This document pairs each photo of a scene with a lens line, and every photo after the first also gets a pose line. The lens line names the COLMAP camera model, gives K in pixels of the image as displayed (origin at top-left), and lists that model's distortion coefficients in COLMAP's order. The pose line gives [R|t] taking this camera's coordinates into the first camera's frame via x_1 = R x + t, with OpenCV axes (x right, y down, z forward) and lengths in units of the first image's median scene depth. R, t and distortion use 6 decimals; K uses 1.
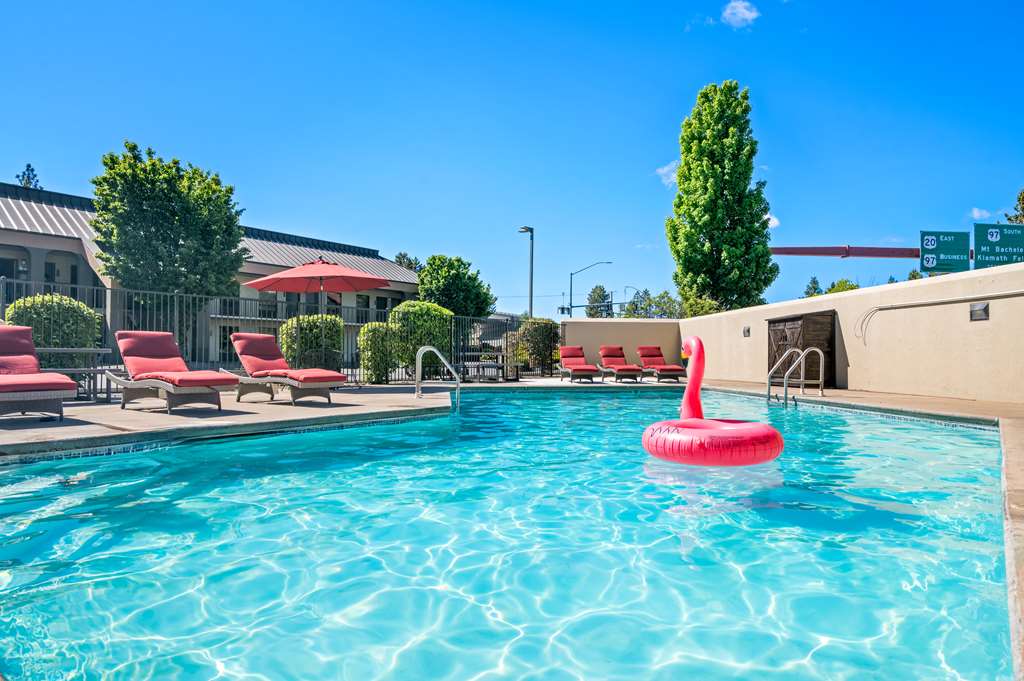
lens RADIAL K [[599.7, 0, 513.3], [0, 599.7, 347.6], [0, 0, 1]] dist [-0.013328, 0.005965]
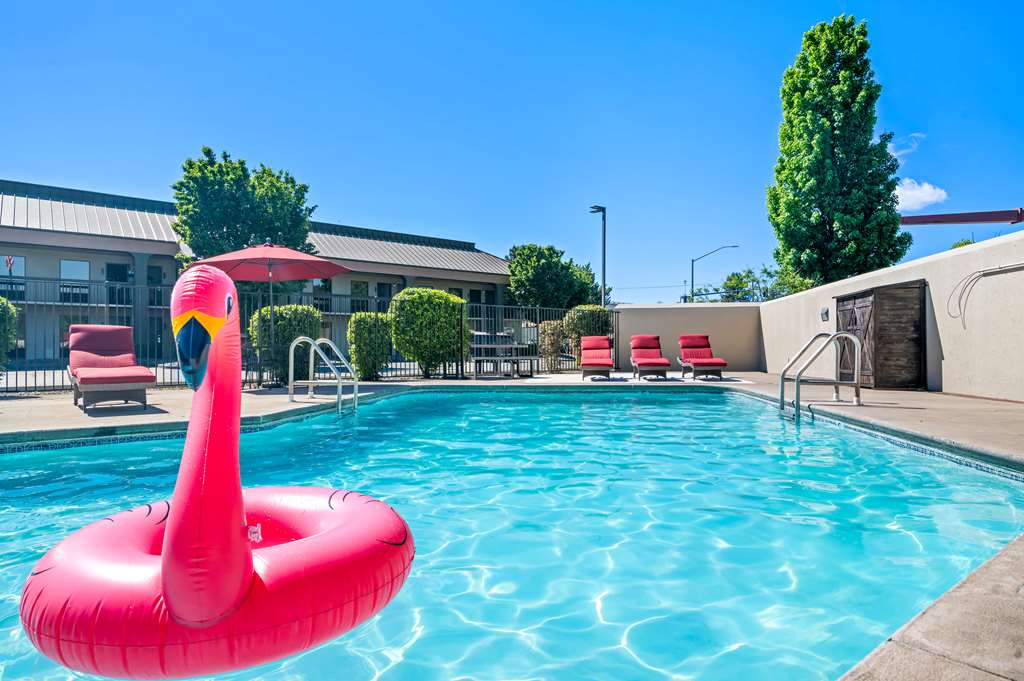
lens RADIAL K [[599.7, 0, 514.3], [0, 599.7, 339.6], [0, 0, 1]] dist [-0.013328, 0.005965]
pose [[0.973985, -0.011575, -0.226316, 0.103890], [0.010843, 0.999931, -0.004474, 0.003010], [0.226352, 0.001904, 0.974044, 0.091788]]
